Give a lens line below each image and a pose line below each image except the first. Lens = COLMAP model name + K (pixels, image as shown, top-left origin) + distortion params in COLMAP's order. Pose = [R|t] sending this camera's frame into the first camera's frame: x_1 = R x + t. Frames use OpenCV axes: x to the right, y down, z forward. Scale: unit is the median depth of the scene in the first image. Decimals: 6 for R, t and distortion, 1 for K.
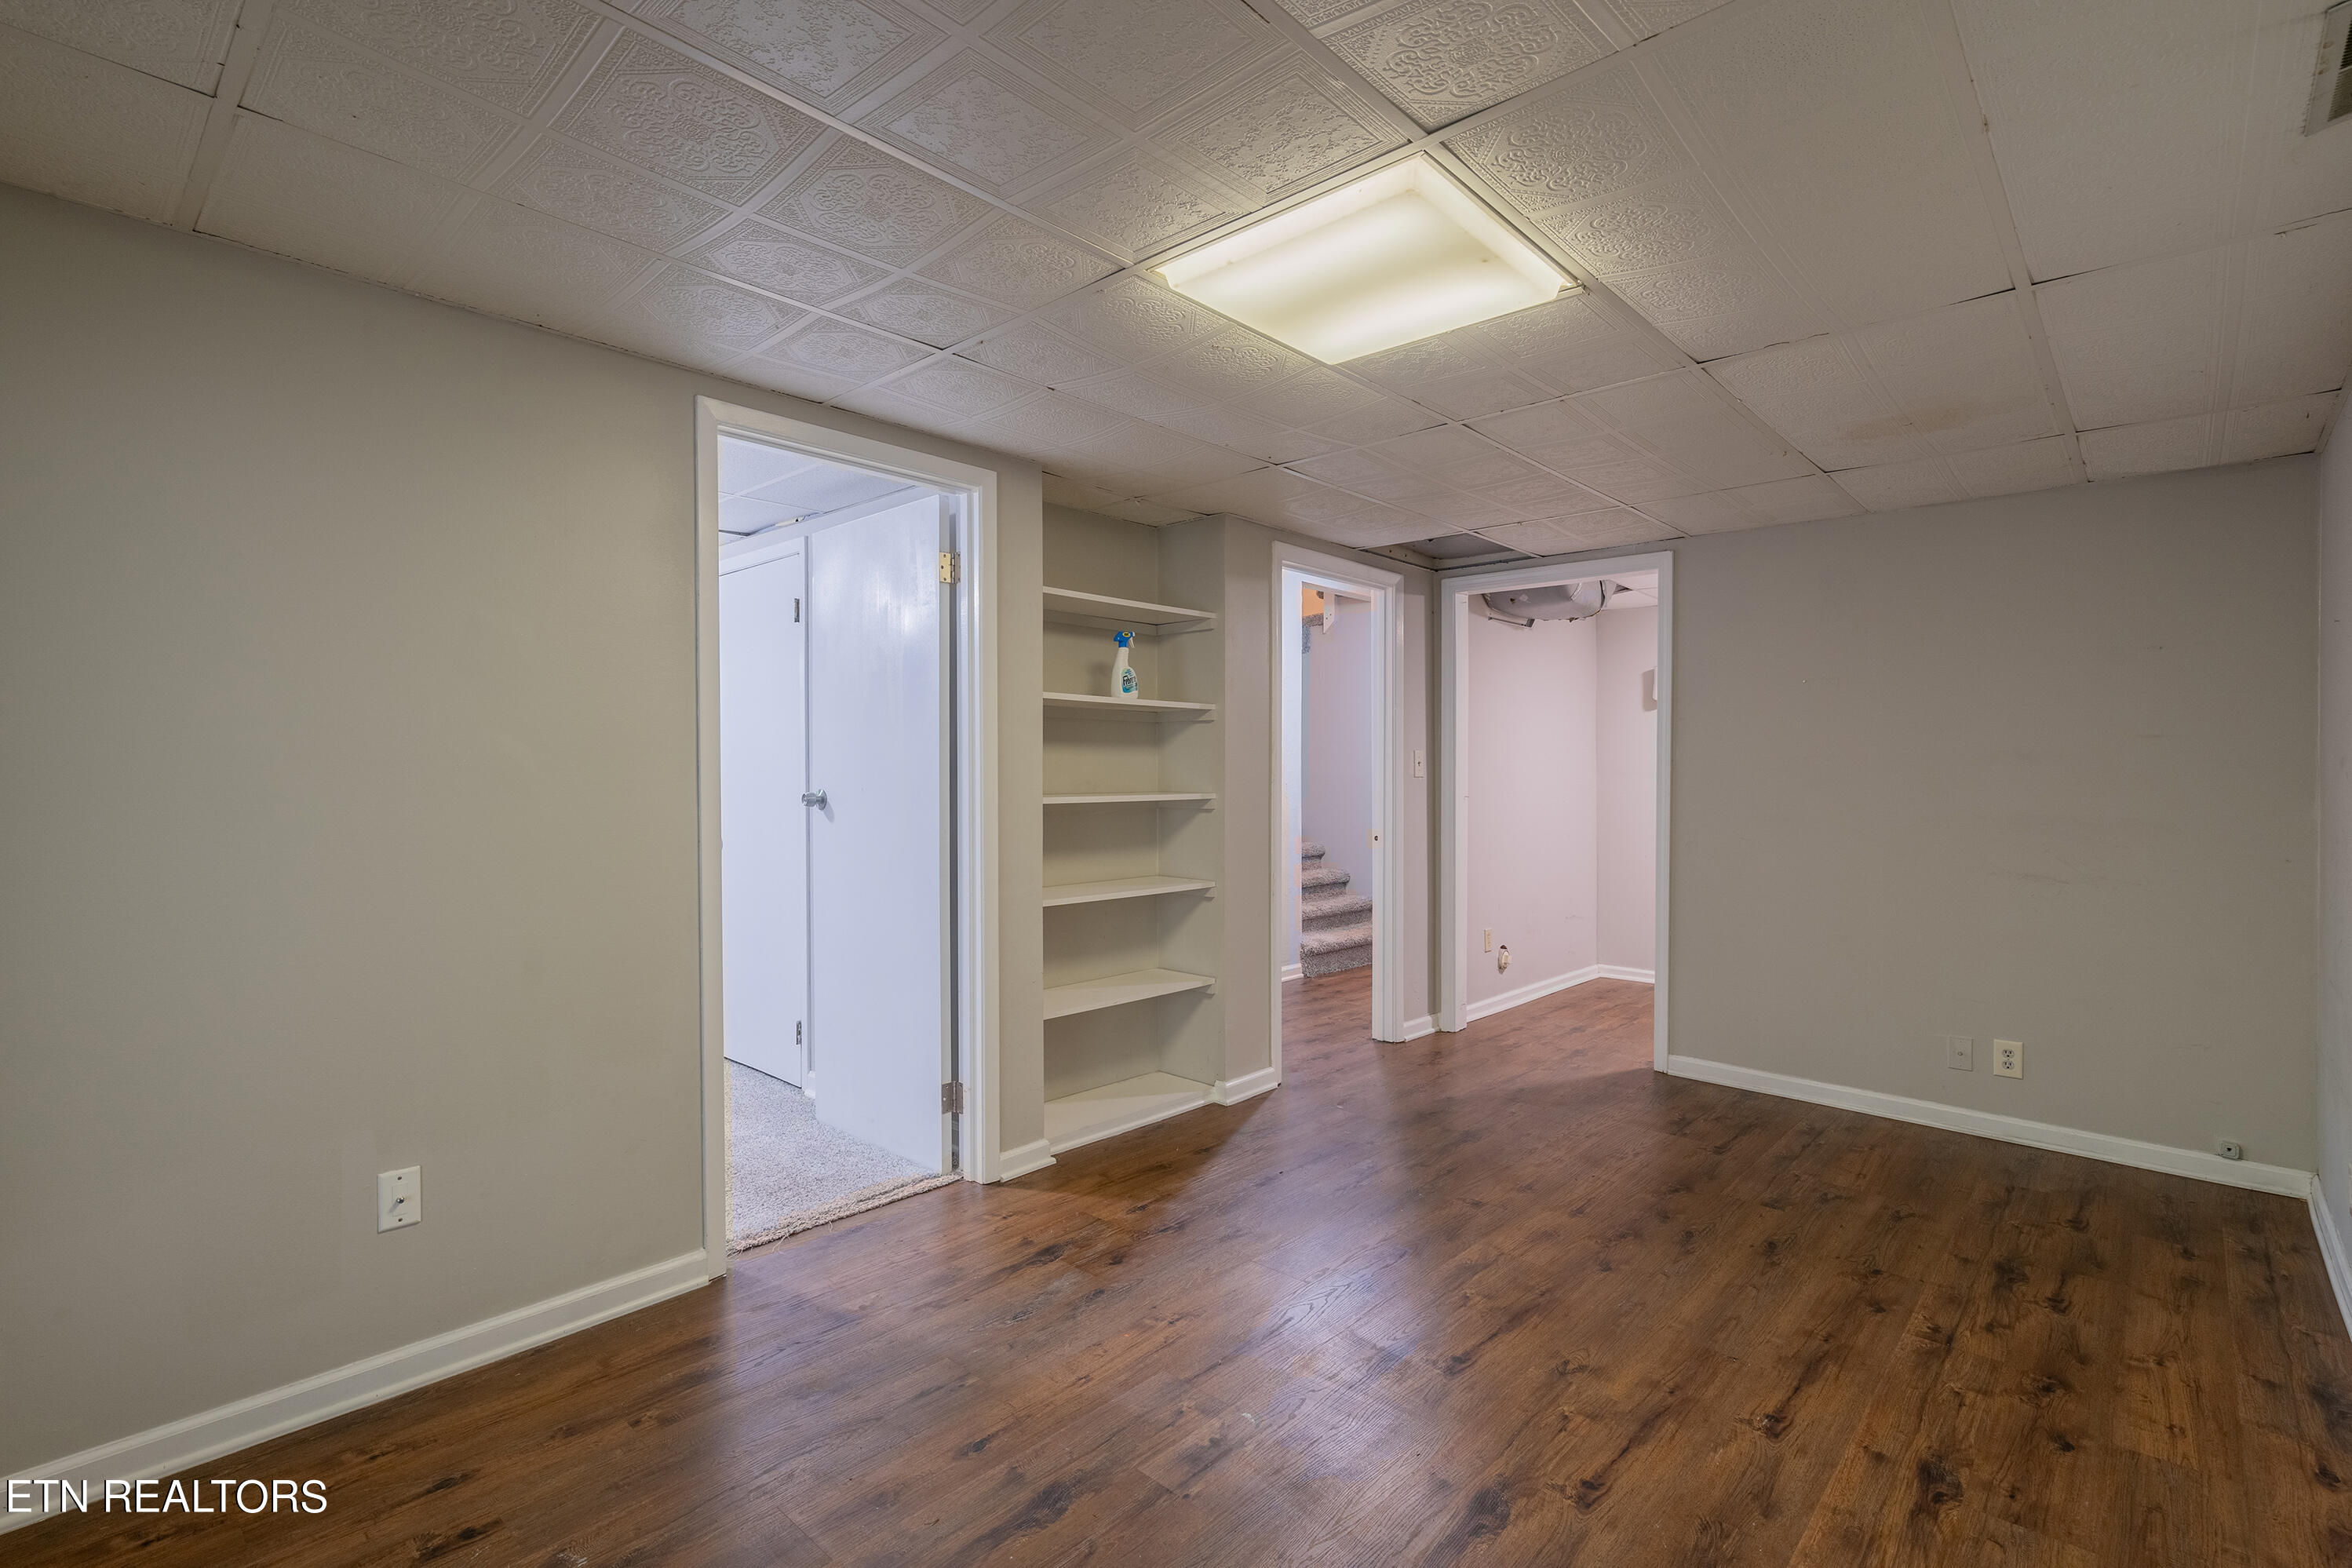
lens RADIAL K [[1082.3, 0, 1176.0], [0, 1082.3, 784.0], [0, 0, 1]] dist [0.000005, 0.000052]
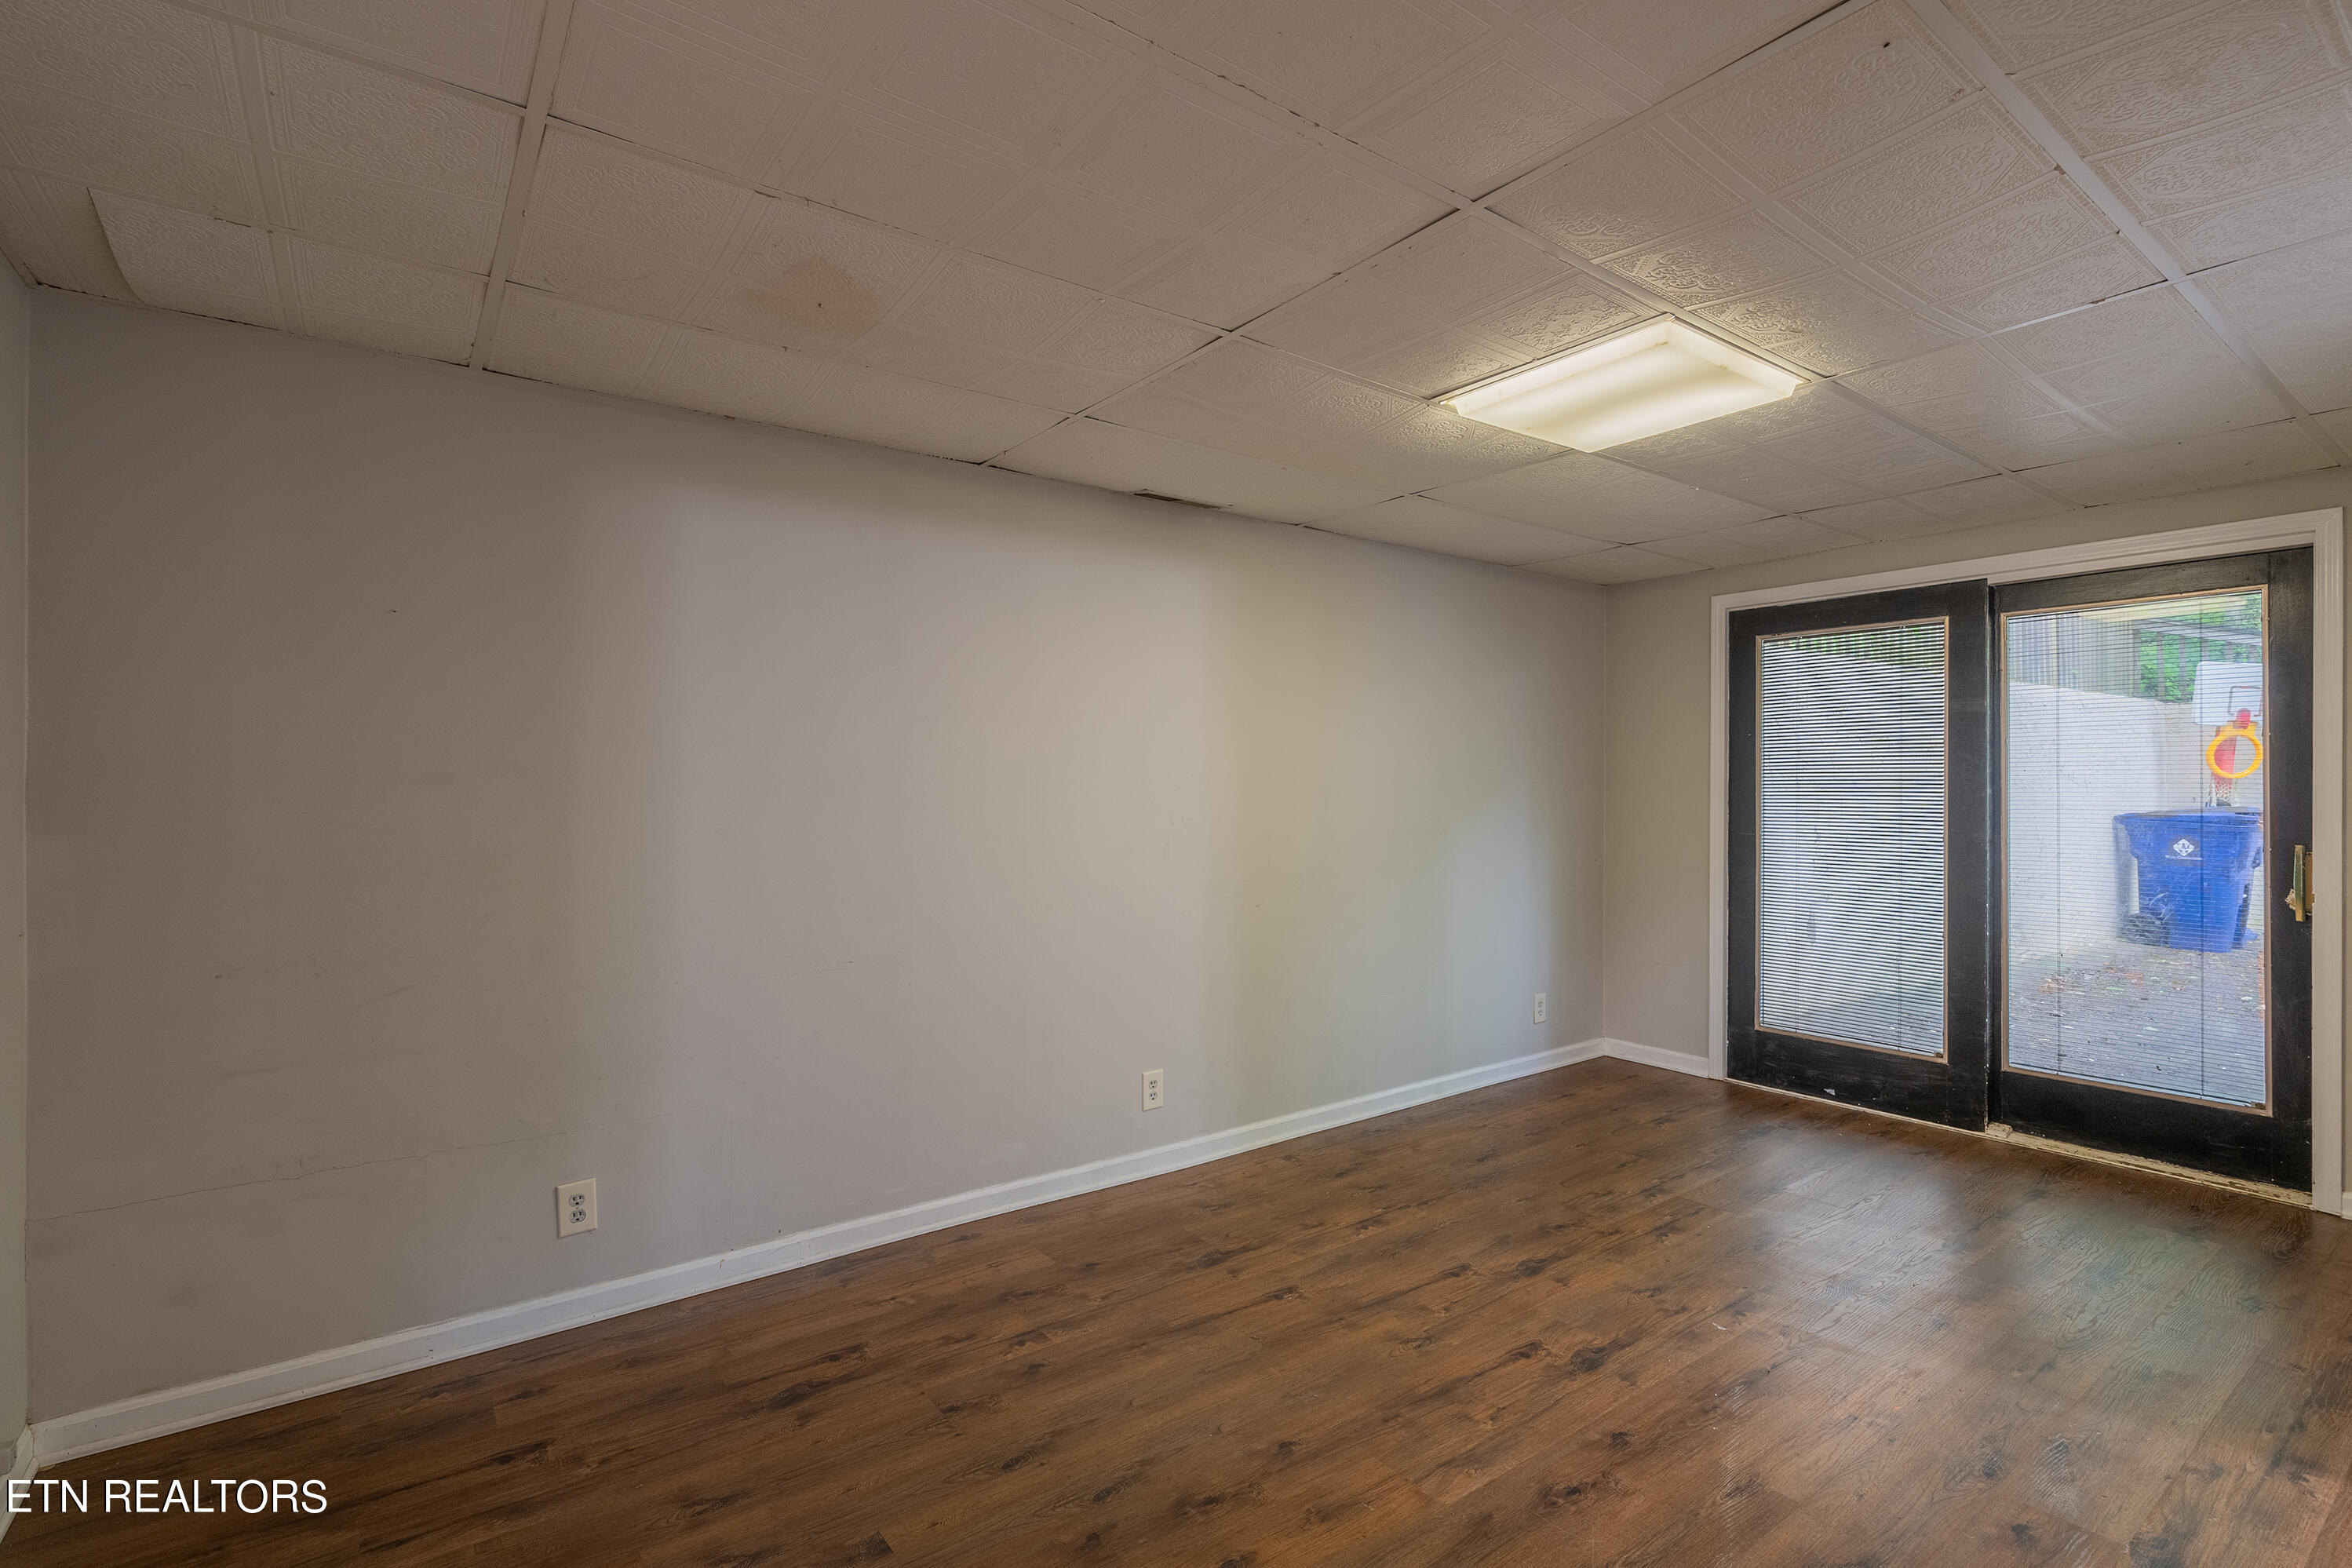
lens RADIAL K [[1082.3, 0, 1176.0], [0, 1082.3, 784.0], [0, 0, 1]] dist [0.000005, 0.000052]
pose [[-0.980626, -0.003728, 0.195855, 0.363058], [-0.001675, 0.999942, 0.010646, -0.027146], [-0.195883, 0.010112, -0.980575, 1.950291]]
